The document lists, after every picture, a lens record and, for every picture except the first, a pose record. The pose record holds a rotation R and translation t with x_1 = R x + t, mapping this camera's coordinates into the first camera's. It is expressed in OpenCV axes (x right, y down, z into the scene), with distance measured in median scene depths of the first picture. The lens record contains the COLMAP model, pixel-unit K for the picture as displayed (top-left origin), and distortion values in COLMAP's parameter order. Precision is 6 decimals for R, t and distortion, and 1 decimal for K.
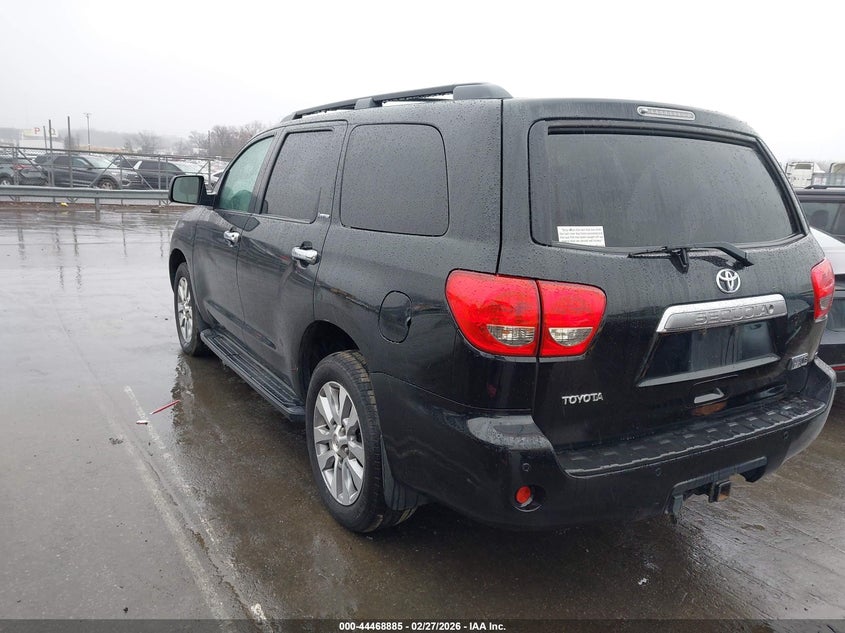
lens RADIAL K [[673.1, 0, 422.5], [0, 673.1, 316.5], [0, 0, 1]] dist [0.008752, 0.003084]
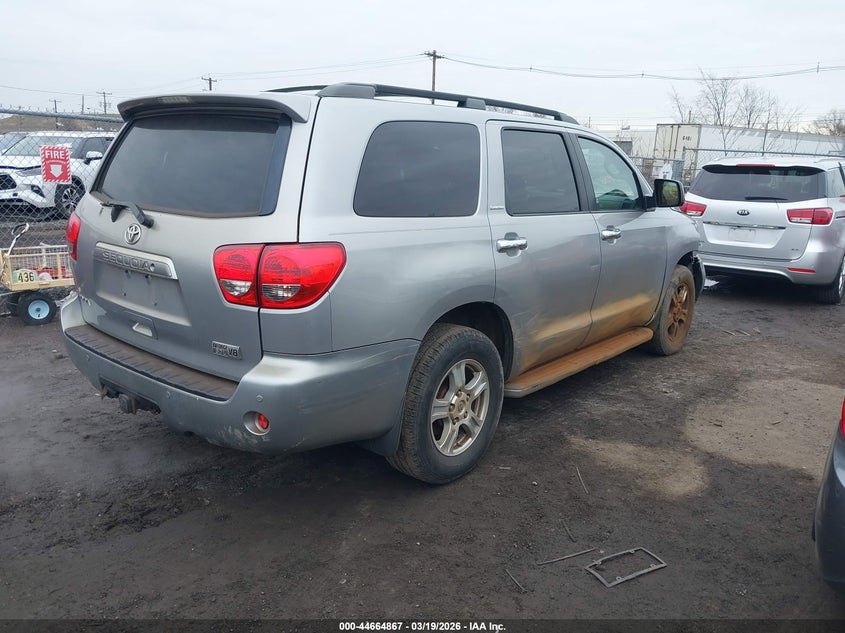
lens RADIAL K [[677.4, 0, 420.9], [0, 677.4, 338.3], [0, 0, 1]] dist [0.005044, 0.000270]
pose [[0.322775, 0.223209, -0.919779, 1.358460], [-0.222876, 0.962391, 0.155337, -0.134947], [0.919860, 0.154858, 0.360384, 0.804439]]
